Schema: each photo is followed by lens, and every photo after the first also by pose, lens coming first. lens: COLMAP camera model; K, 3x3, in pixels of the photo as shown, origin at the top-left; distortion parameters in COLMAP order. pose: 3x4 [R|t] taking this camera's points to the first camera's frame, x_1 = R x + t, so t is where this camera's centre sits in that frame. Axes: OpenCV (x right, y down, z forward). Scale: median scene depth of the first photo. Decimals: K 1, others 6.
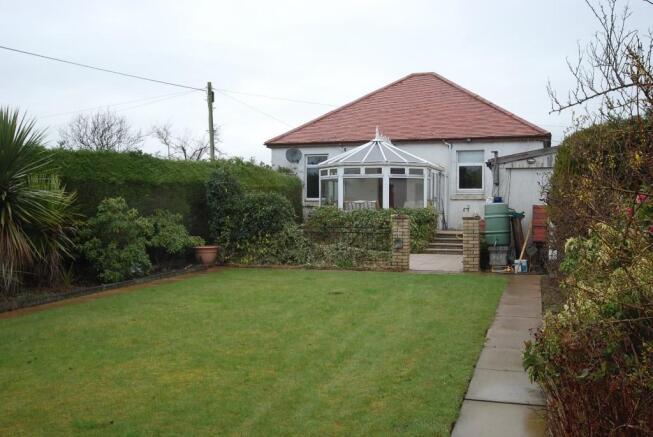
lens RADIAL K [[669.8, 0, 326.0], [0, 669.8, 216.1], [0, 0, 1]] dist [0.013701, 0.001422]
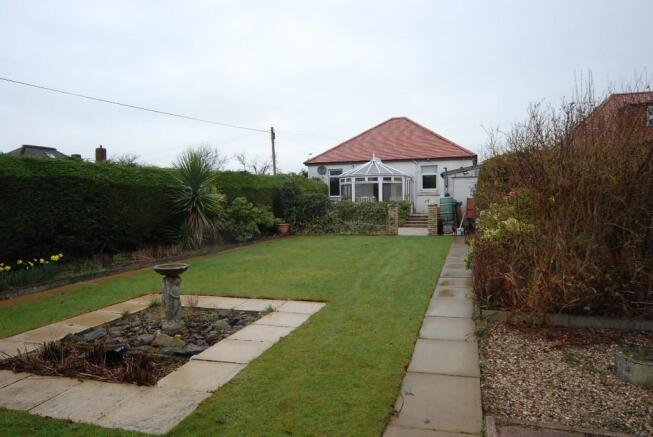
lens RADIAL K [[453.5, 0, 327.1], [0, 453.5, 221.5], [0, 0, 1]] dist [-0.001822, -0.000067]
pose [[0.999878, -0.015591, -0.000801, -0.046545], [0.015608, 0.999433, 0.029819, 0.003425], [0.000335, -0.029828, 0.999555, -0.152505]]
